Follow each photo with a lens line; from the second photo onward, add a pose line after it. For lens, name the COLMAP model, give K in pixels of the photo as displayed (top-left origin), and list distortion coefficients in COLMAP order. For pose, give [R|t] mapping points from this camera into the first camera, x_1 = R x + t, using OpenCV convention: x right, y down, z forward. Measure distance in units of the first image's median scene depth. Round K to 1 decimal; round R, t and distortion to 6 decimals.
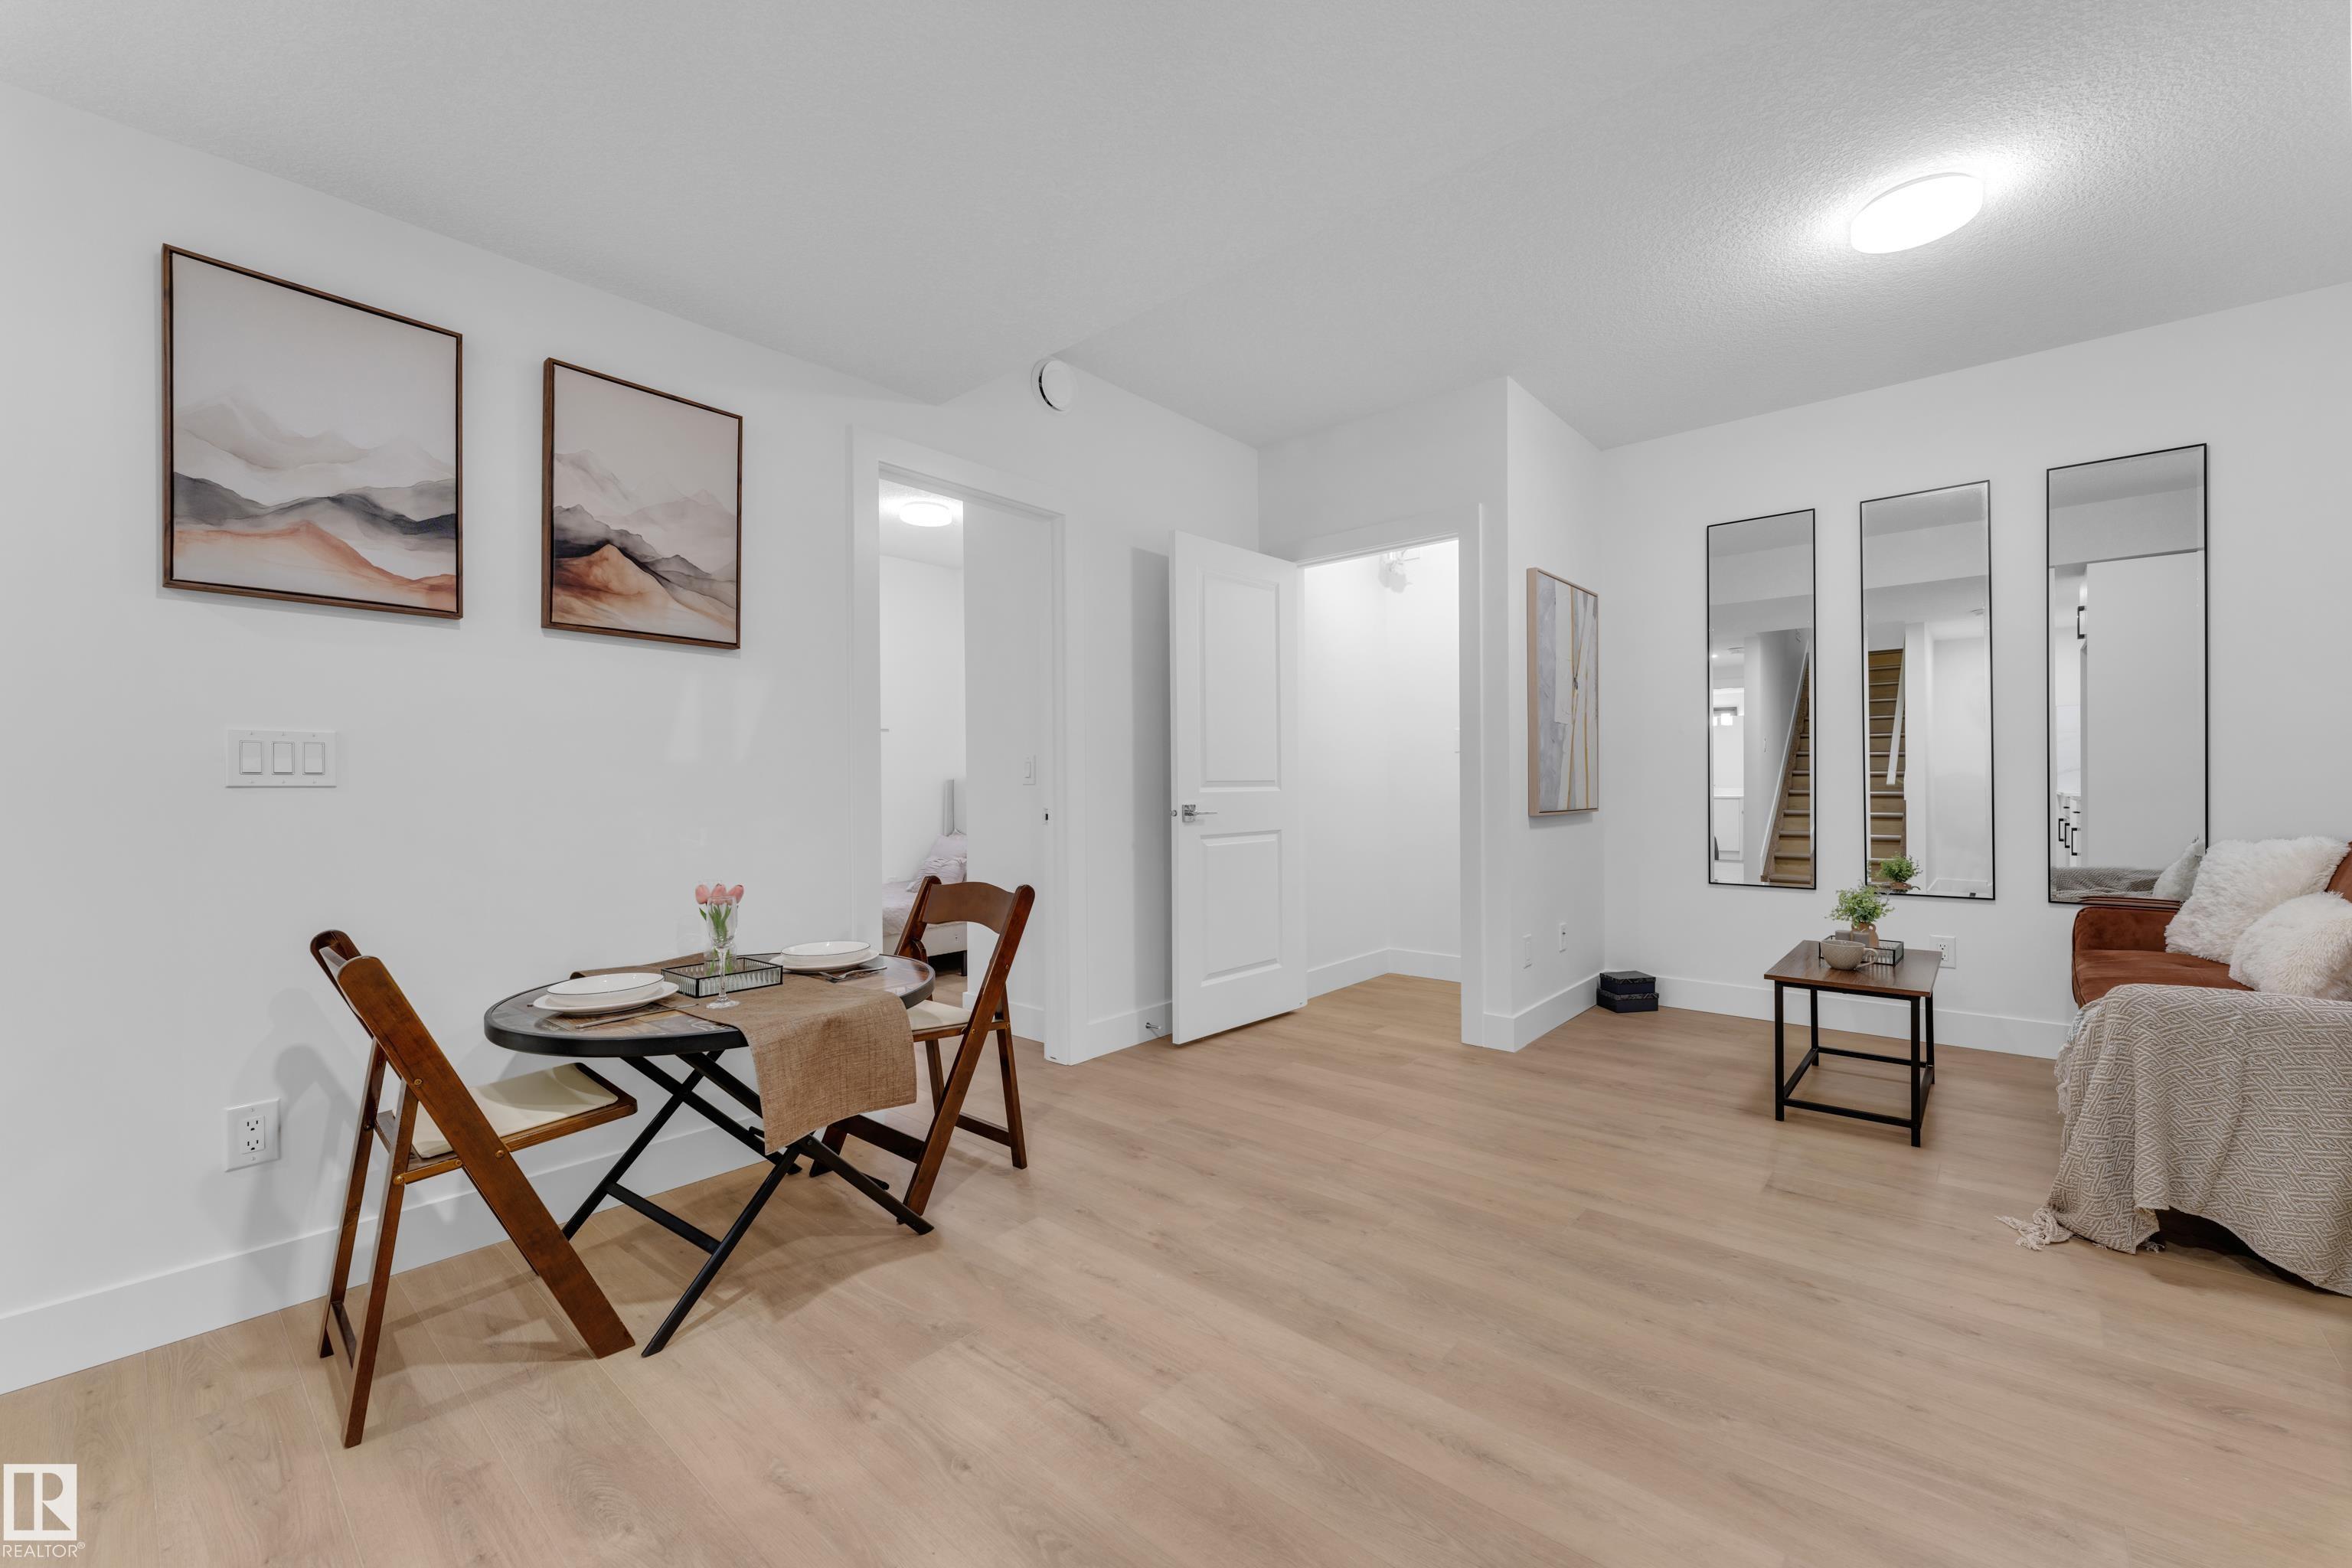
lens RADIAL K [[949.8, 0, 1160.9], [0, 949.8, 783.8], [0, 0, 1]] dist [0.003527, -0.000792]
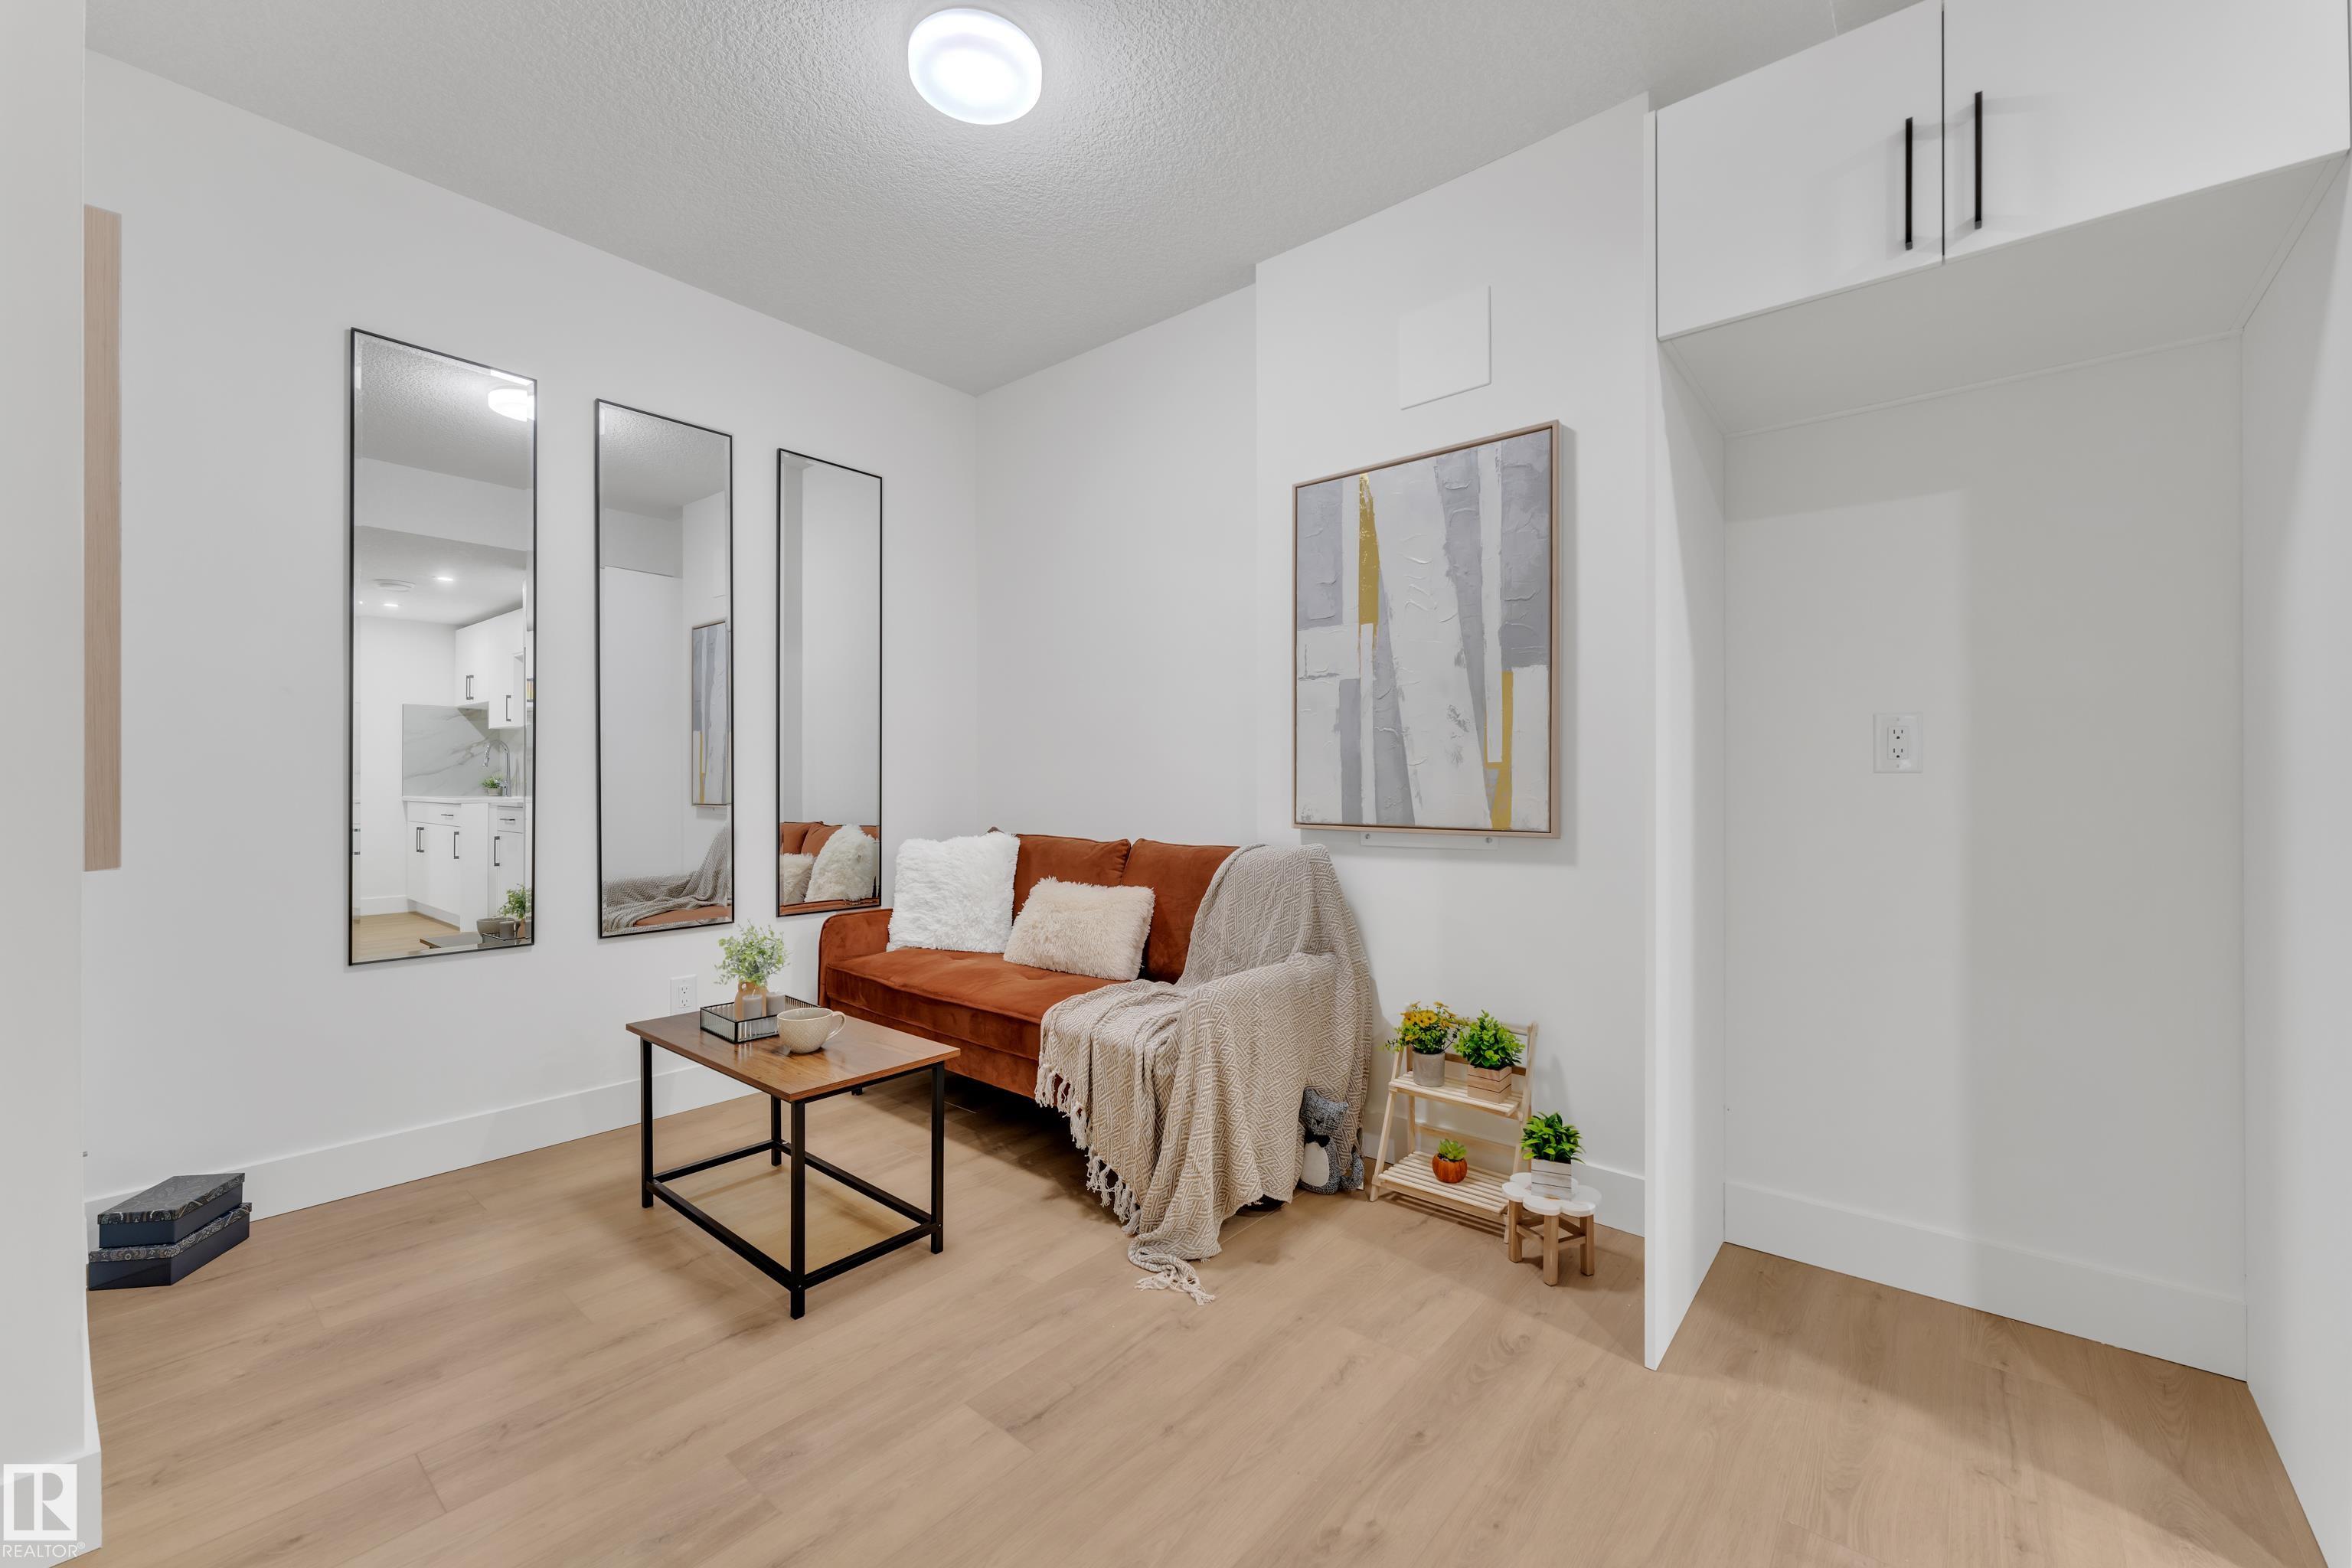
lens RADIAL K [[949.8, 0, 1166.3], [0, 949.8, 784.1], [0, 0, 1]] dist [0.003527, -0.000792]
pose [[-0.029044, 0.008966, 0.999538, 0.007797], [-0.001118, 0.999959, -0.009002, 0.004701], [-0.999578, -0.001379, -0.029033, 0.759246]]
